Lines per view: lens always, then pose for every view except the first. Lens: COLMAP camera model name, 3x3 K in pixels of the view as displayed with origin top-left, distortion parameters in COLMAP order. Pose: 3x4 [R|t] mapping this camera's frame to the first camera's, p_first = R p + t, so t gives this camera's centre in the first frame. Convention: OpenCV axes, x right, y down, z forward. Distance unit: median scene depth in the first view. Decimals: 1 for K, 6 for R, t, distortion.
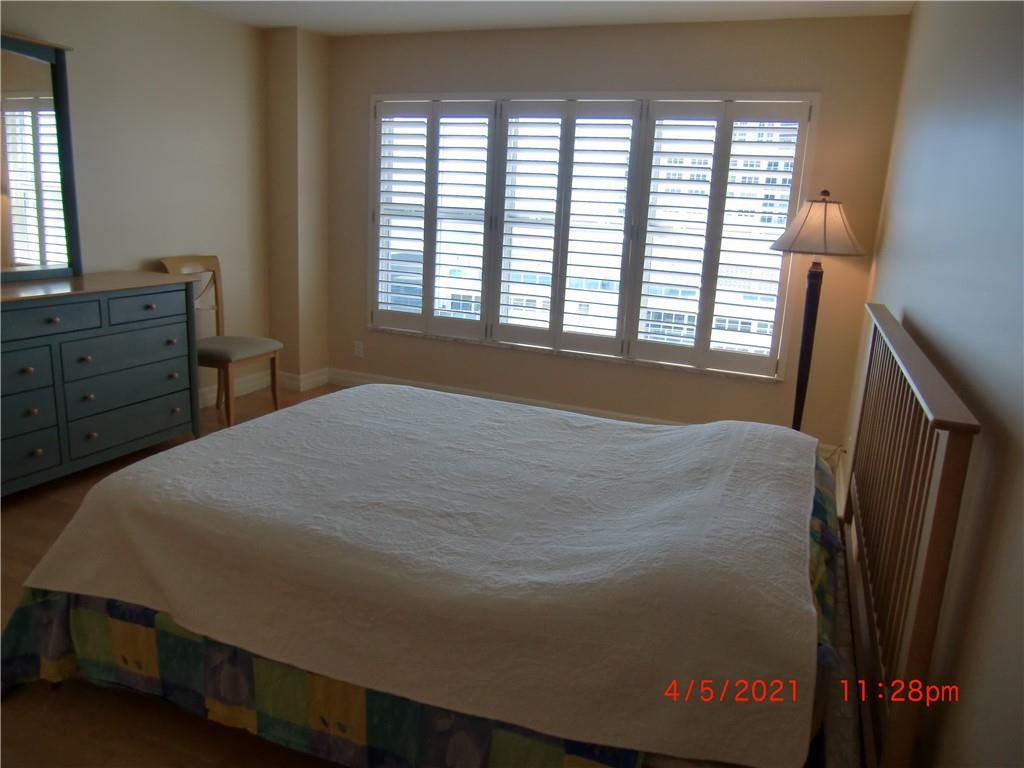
lens RADIAL K [[742.0, 0, 512.9], [0, 742.0, 367.0], [0, 0, 1]] dist [-0.085948, 0.097613]
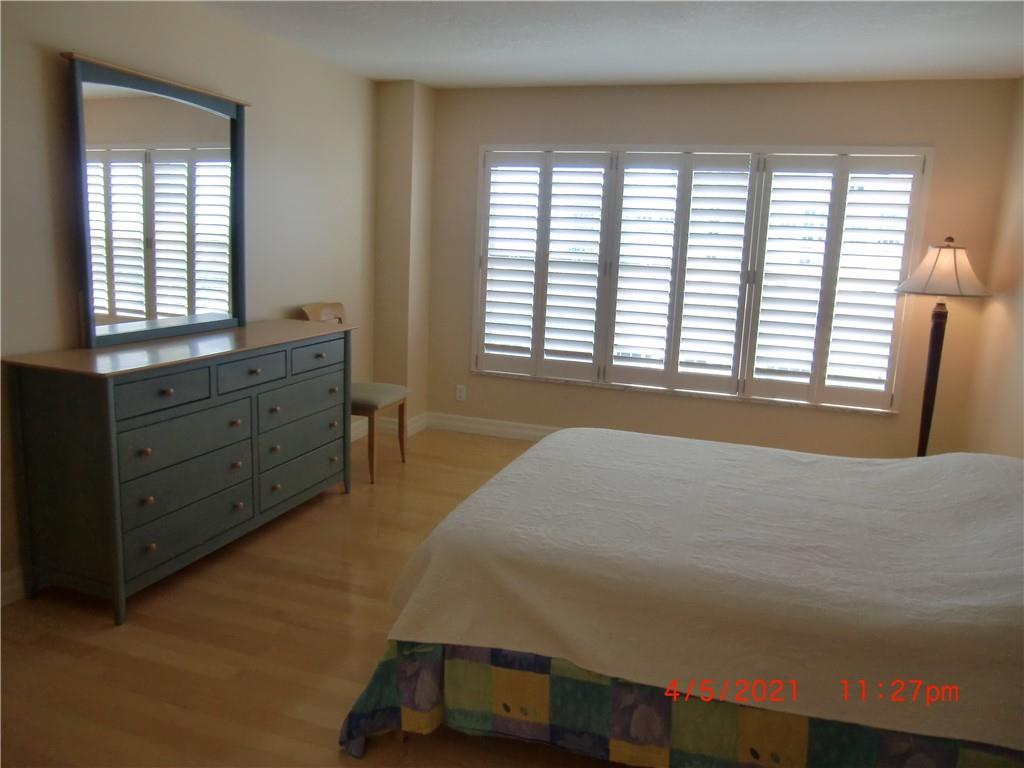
lens RADIAL K [[742.0, 0, 513.0], [0, 742.0, 371.6], [0, 0, 1]] dist [-0.085948, 0.097613]
pose [[0.997124, -0.019600, 0.073208, -0.253762], [0.022920, 0.998733, -0.044789, -0.007776], [-0.072237, 0.046339, 0.996310, -0.014763]]
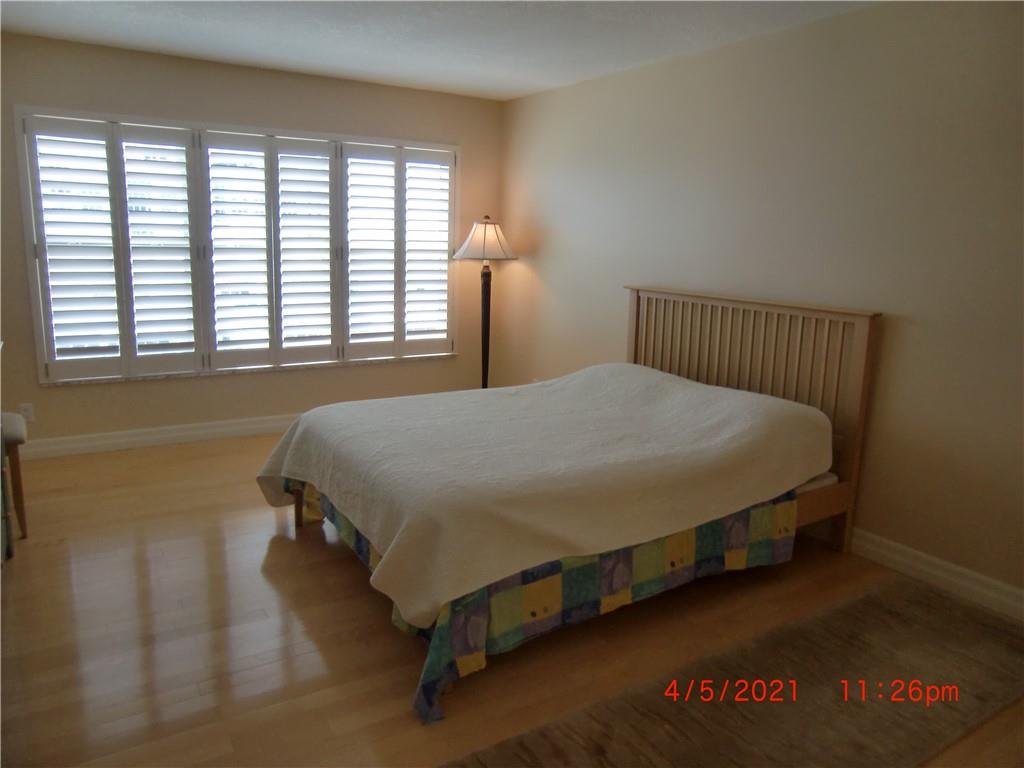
lens RADIAL K [[742.0, 0, 498.0], [0, 742.0, 375.0], [0, 0, 1]] dist [-0.085948, 0.097613]
pose [[0.588053, -0.184075, 0.787597, -0.641507], [0.182436, 0.978851, 0.092560, -0.054624], [-0.787979, 0.089256, 0.609199, 0.105314]]
